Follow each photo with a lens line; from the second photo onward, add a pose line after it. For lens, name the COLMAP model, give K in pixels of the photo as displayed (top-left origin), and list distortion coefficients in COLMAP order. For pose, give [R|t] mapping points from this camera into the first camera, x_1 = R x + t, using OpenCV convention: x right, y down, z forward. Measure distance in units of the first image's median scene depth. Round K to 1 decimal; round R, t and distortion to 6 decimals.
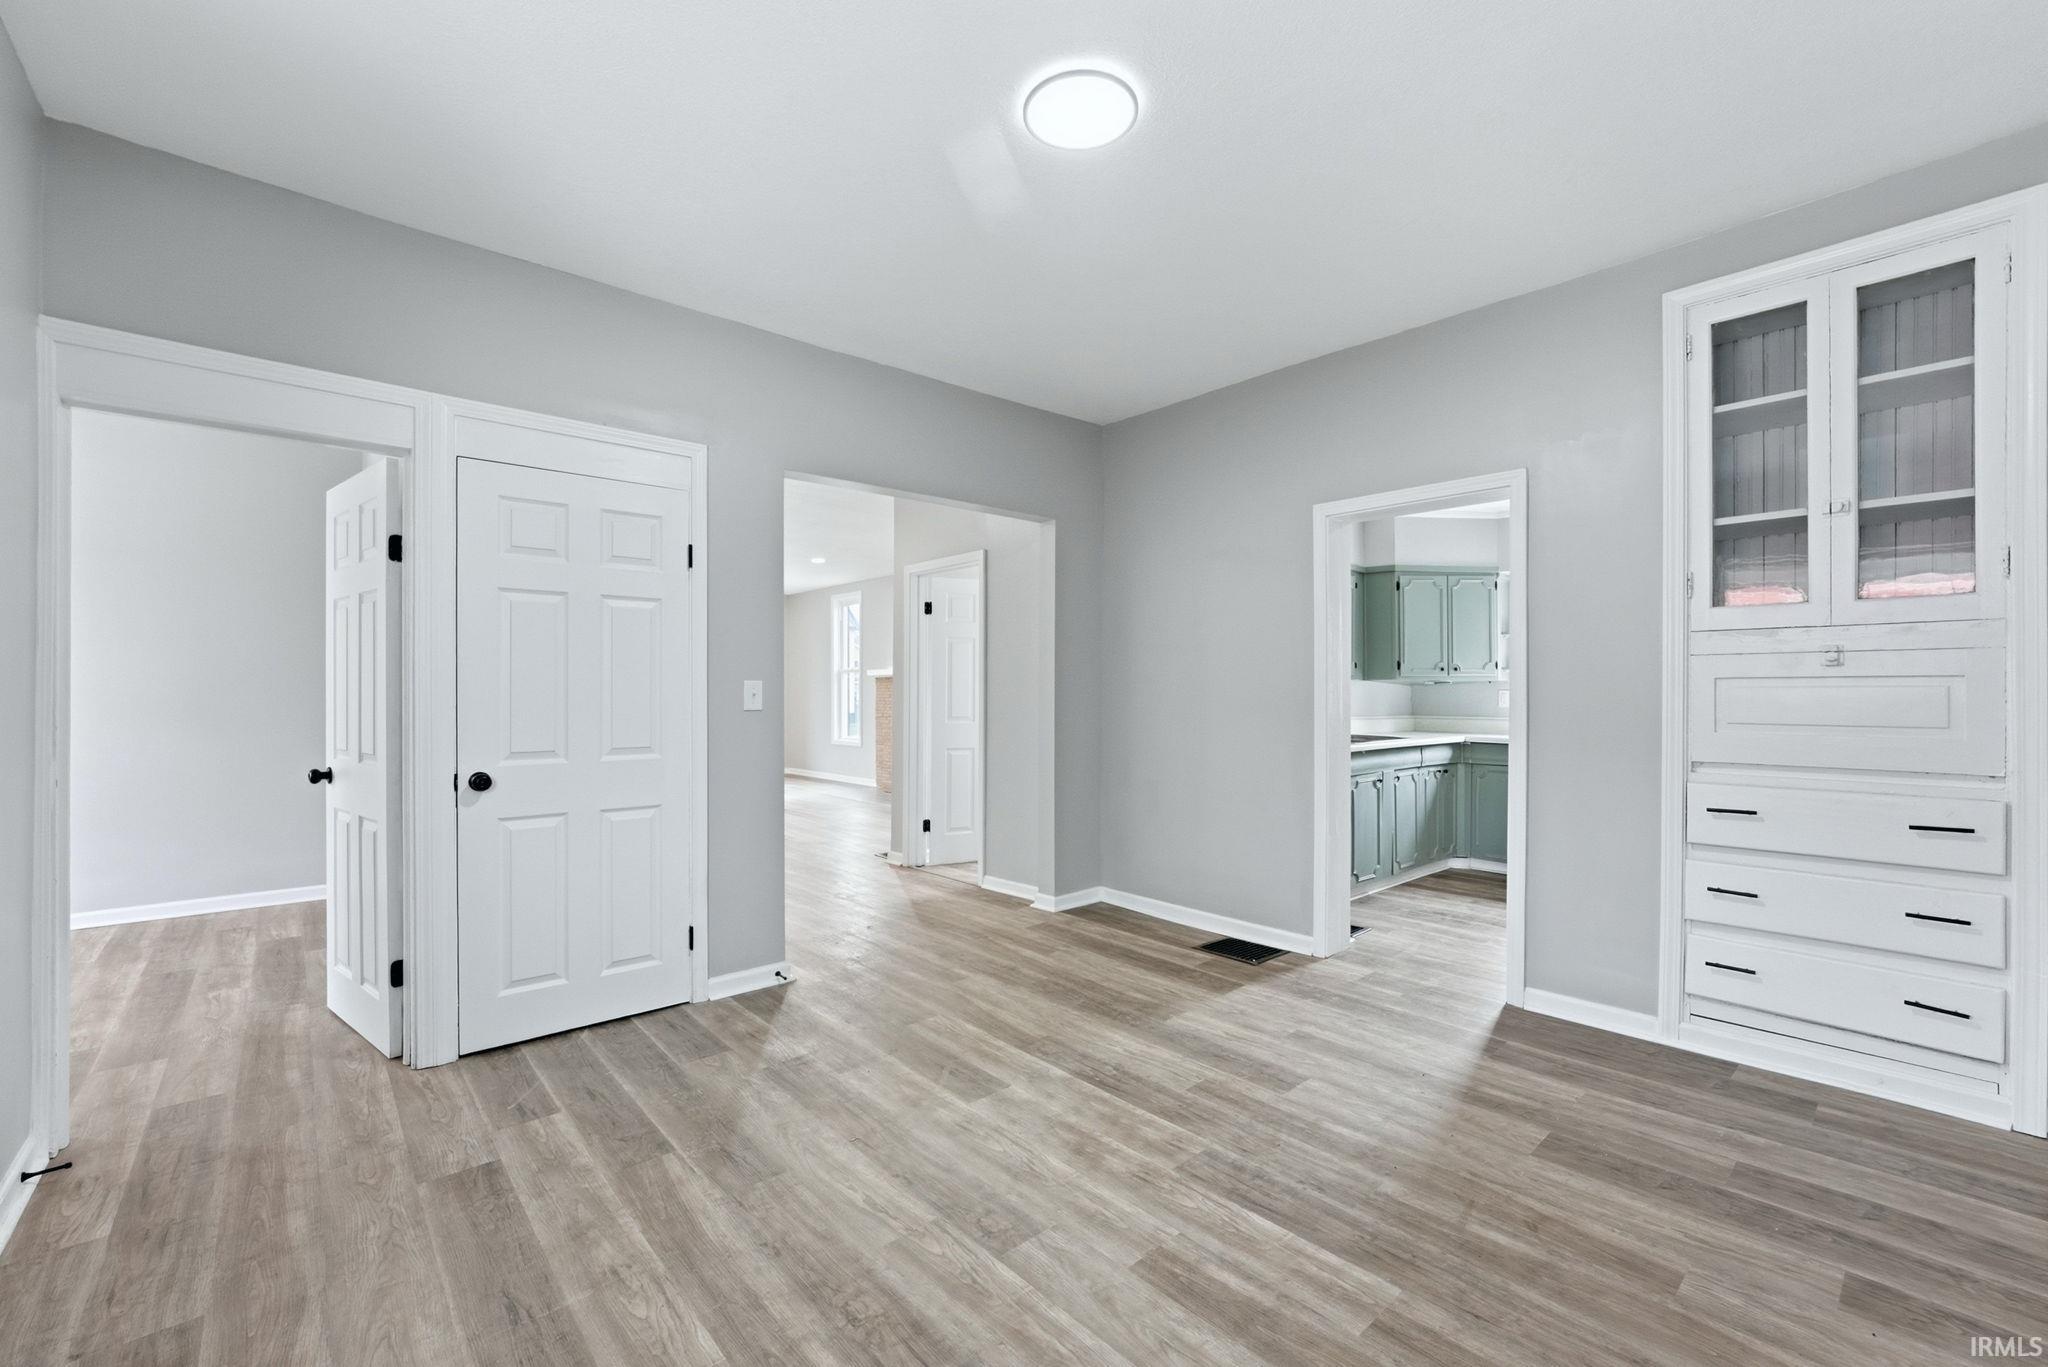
lens RADIAL K [[831.5, 0, 1016.0], [0, 831.5, 692.2], [0, 0, 1]] dist [-0.020887, 0.000255]
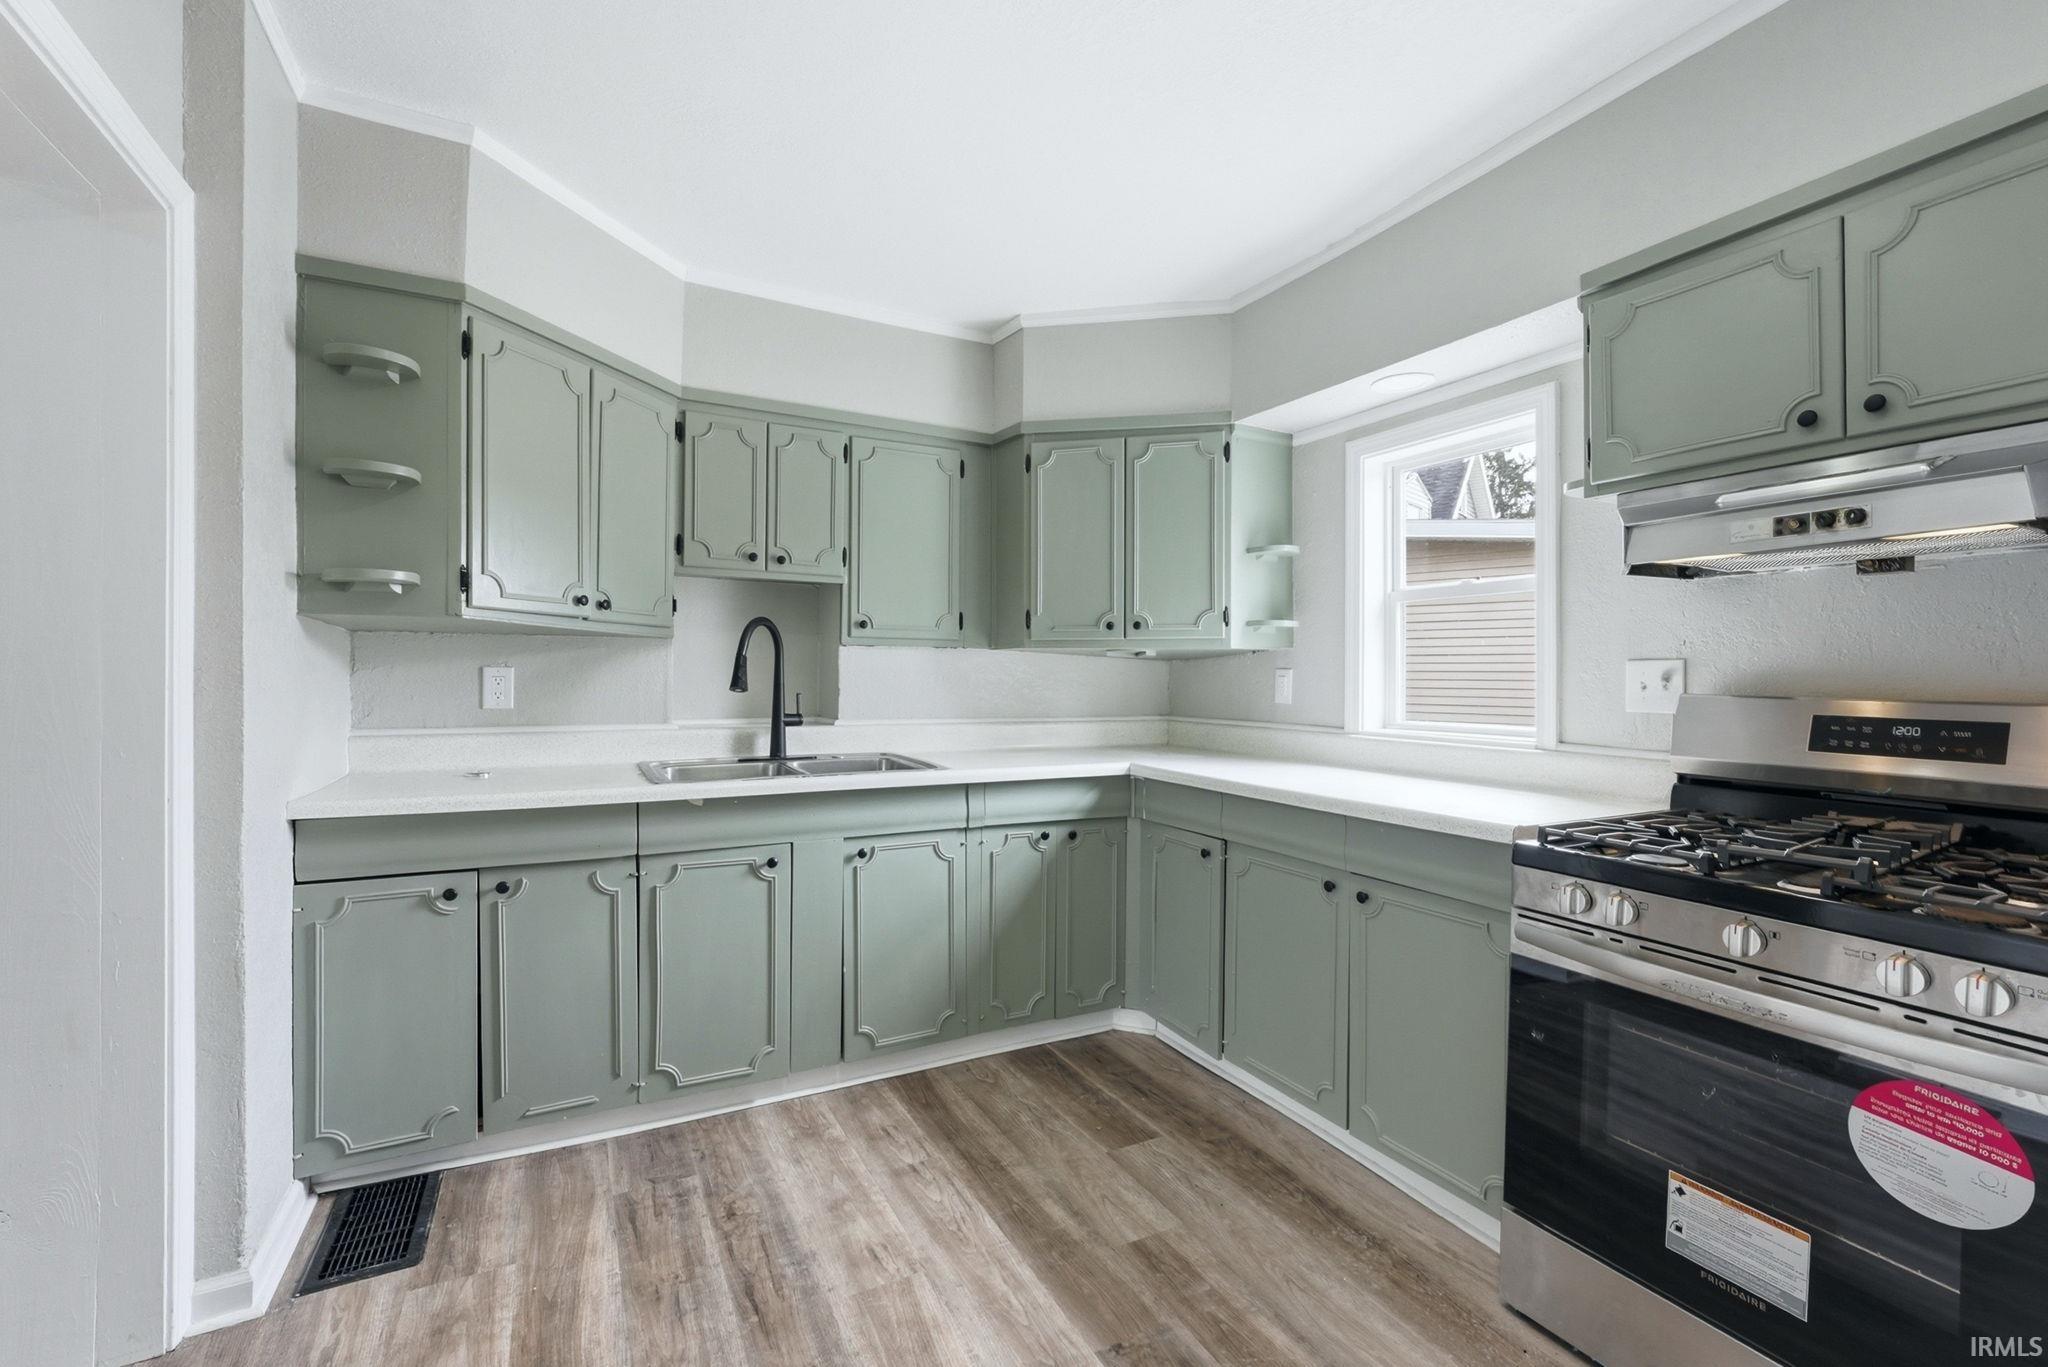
lens RADIAL K [[882.8, 0, 1022.2], [0, 882.8, 677.7], [0, 0, 1]] dist [-0.008408, 0.000191]
pose [[0.974209, 0.003522, -0.225619, 2.703707], [-0.002483, 0.999985, 0.004890, 0.002732], [0.225632, -0.004204, 0.974203, 2.187084]]
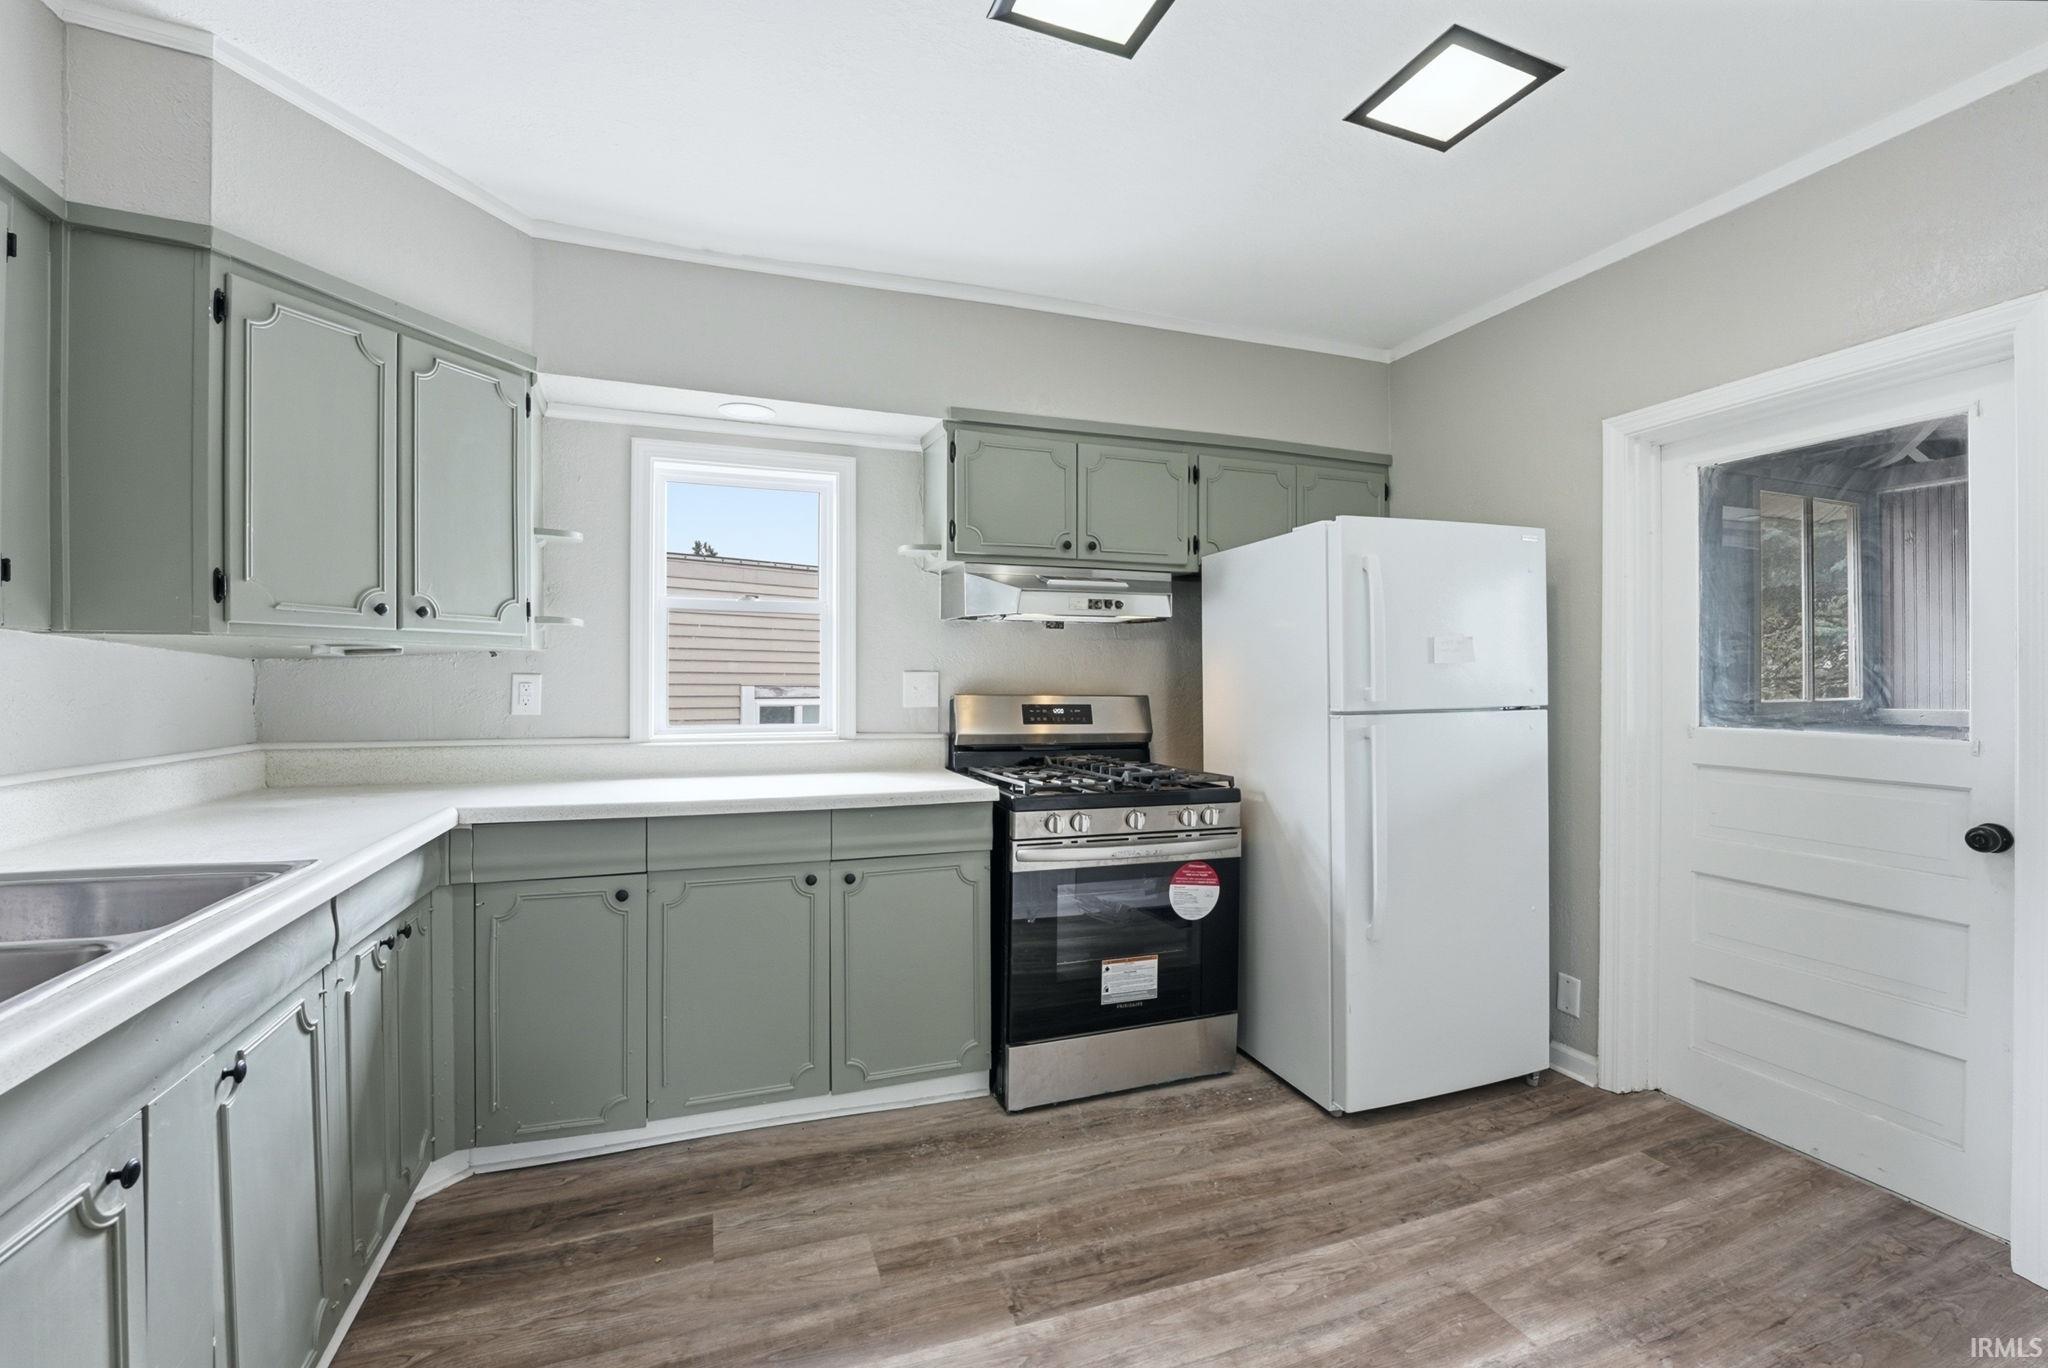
lens RADIAL K [[854.1, 0, 1034.4], [0, 854.1, 682.4], [0, 0, 1]] dist [-0.026263, 0.000096]
pose [[0.338148, -0.002731, 0.941089, 1.339796], [-0.004822, 0.999978, 0.004634, -0.008510], [-0.941080, -0.006105, 0.338128, 2.977861]]
